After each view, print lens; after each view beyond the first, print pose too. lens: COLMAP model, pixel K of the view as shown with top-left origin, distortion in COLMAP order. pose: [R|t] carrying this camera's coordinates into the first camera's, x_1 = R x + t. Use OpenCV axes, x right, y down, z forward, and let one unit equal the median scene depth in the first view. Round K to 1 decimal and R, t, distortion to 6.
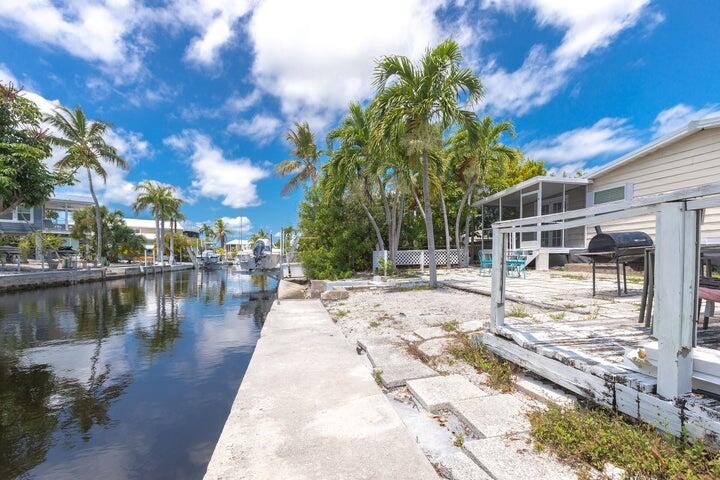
lens RADIAL K [[317.2, 0, 360.0], [0, 317.2, 254.5], [0, 0, 1]] dist [-0.000290, 0.000020]
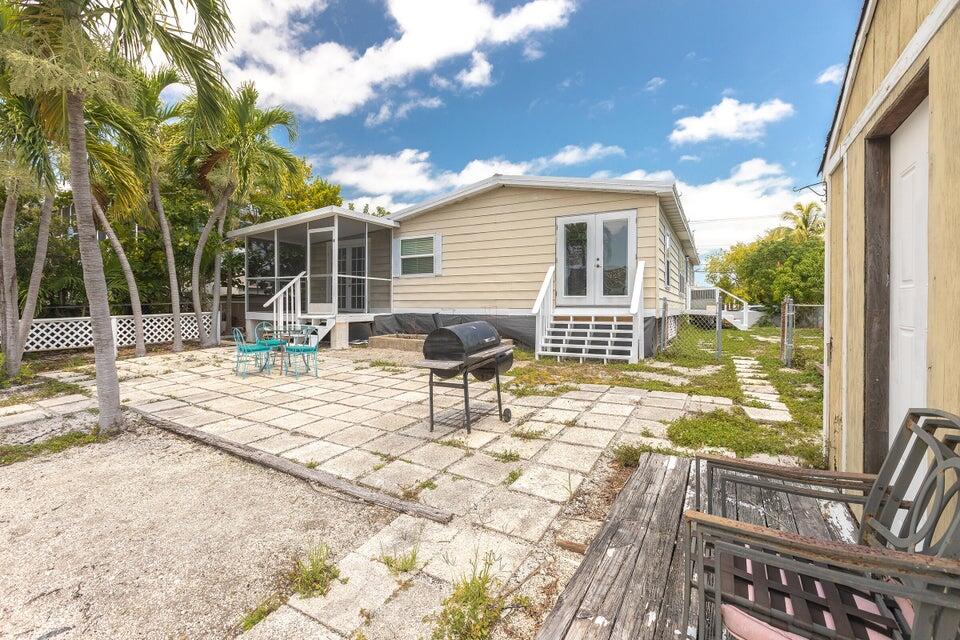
lens RADIAL K [[432.3, 0, 479.6], [0, 432.3, 303.8], [0, 0, 1]] dist [0.039158, 0.000122]
pose [[0.660520, -0.005088, 0.750791, 0.071131], [-0.000103, 0.999976, 0.006868, -0.044105], [-0.750808, -0.004614, 0.660504, 0.151549]]
